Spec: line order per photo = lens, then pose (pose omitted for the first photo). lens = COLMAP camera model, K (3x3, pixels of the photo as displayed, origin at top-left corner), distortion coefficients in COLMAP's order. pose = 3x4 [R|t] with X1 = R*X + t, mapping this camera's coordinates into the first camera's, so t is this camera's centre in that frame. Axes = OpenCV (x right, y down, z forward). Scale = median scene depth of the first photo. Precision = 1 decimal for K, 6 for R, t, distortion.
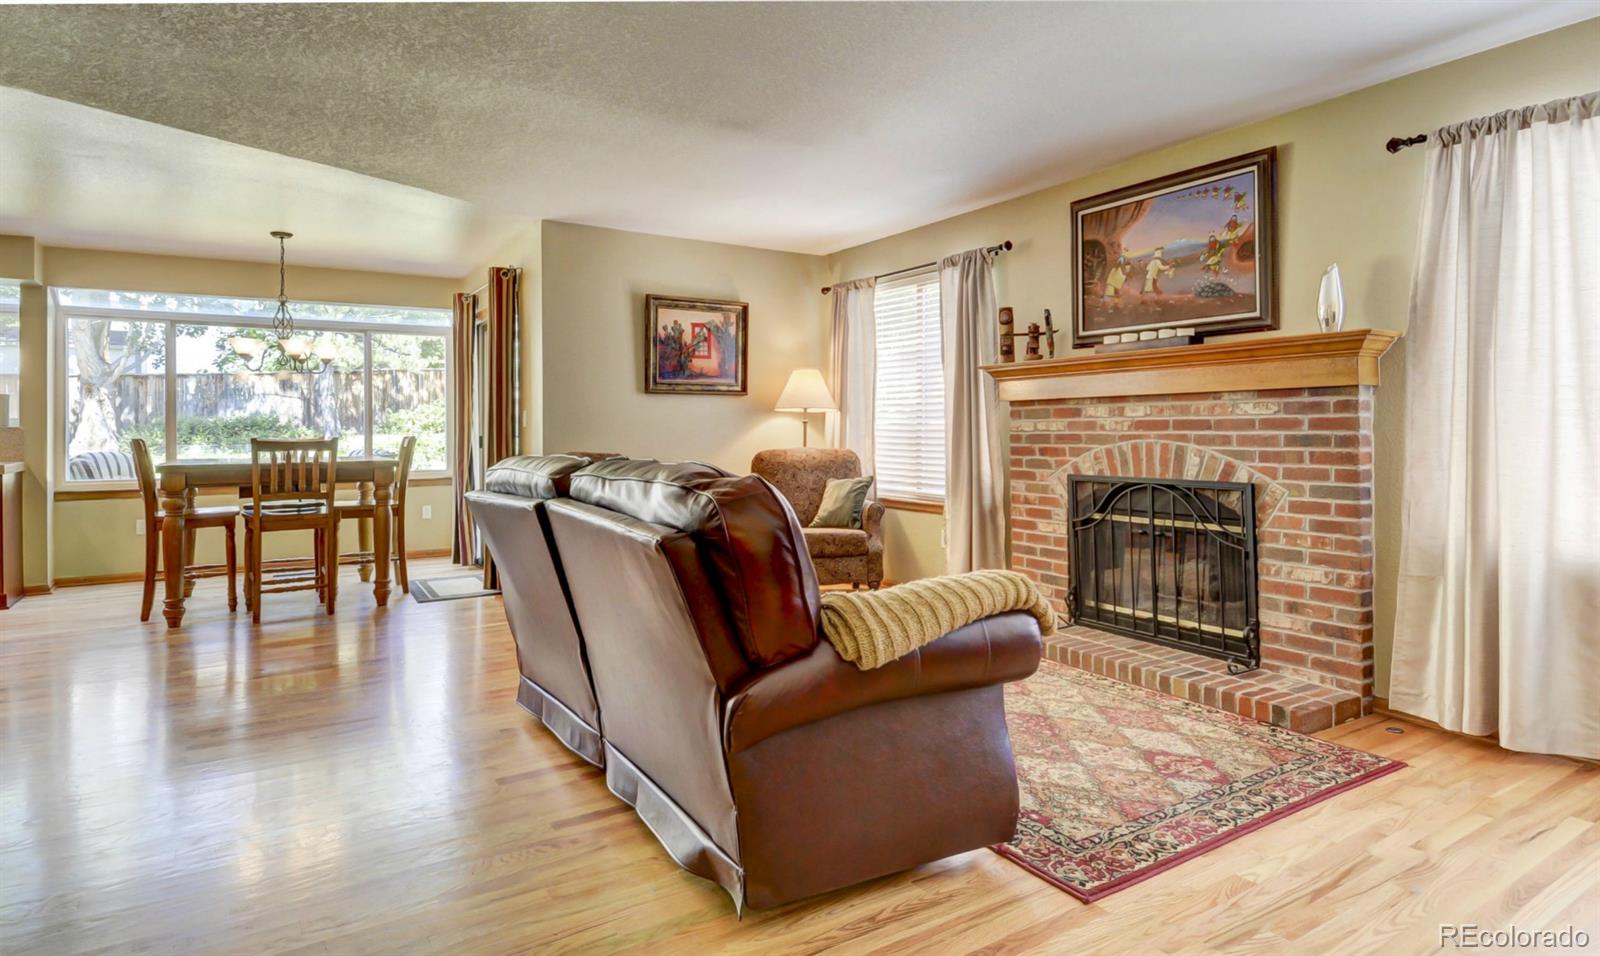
lens RADIAL K [[875.8, 0, 800.5], [0, 875.8, 442.3], [0, 0, 1]] dist [0.000840, 0.000184]
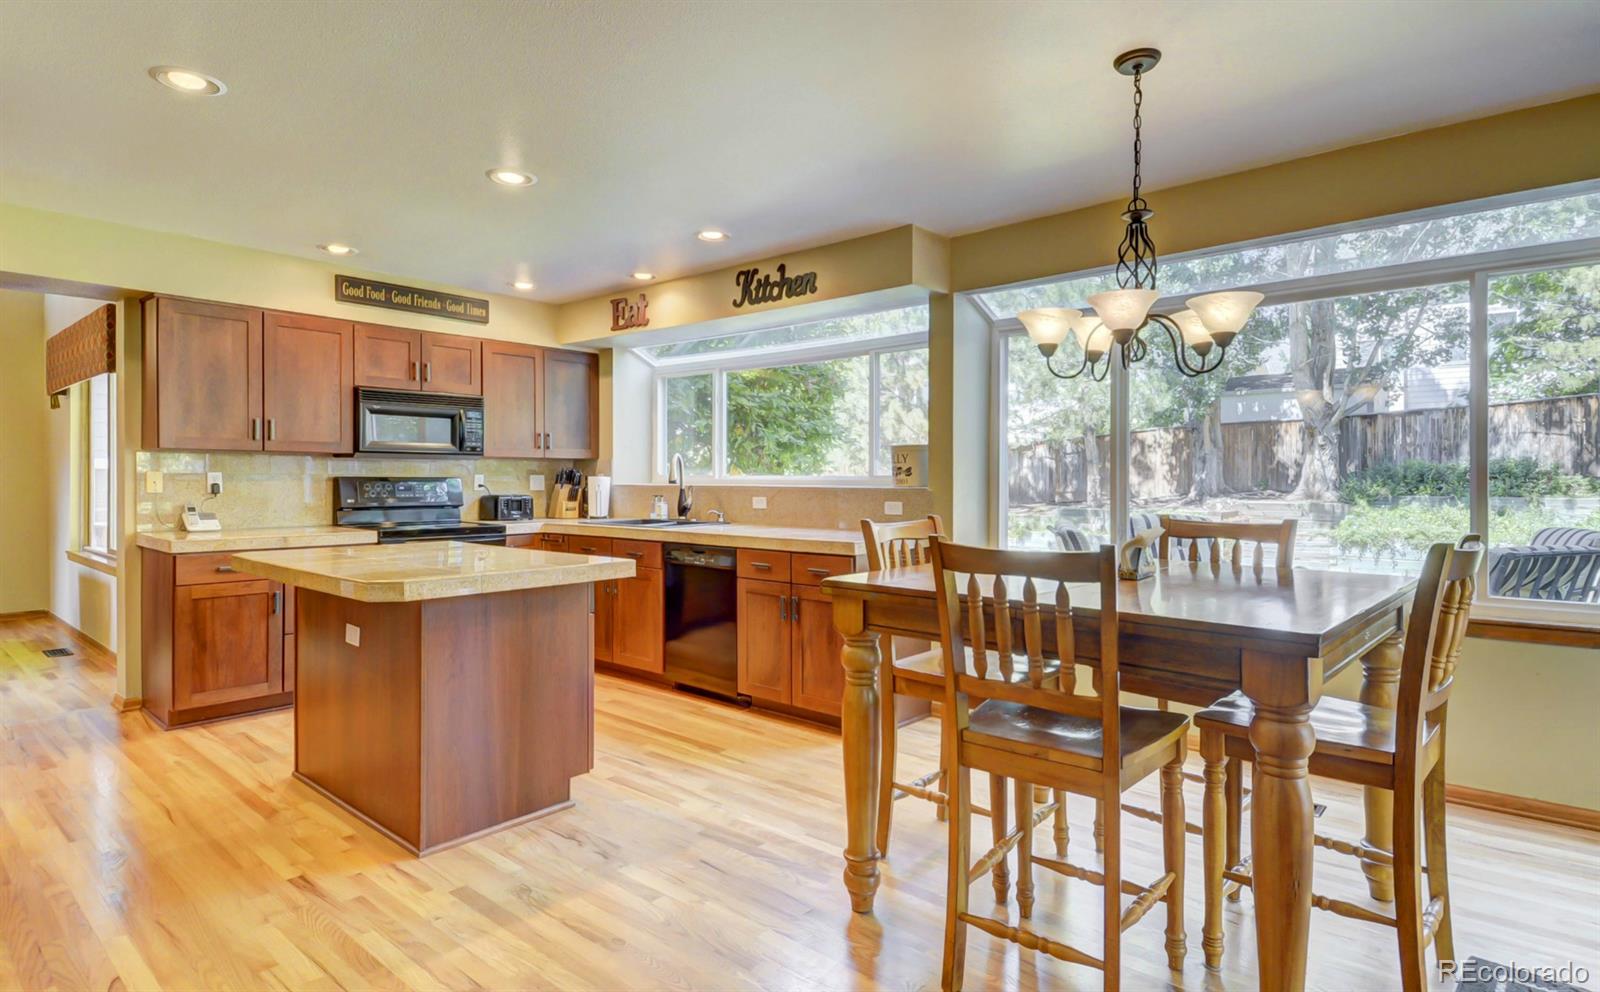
lens RADIAL K [[880.3, 0, 801.0], [0, 880.3, 489.0], [0, 0, 1]] dist [0.001012, -0.000001]
pose [[0.256092, -0.003073, -0.966647, -0.202091], [0.008117, 0.999967, -0.001029, -0.022232], [0.966618, -0.007583, 0.256108, 0.700471]]
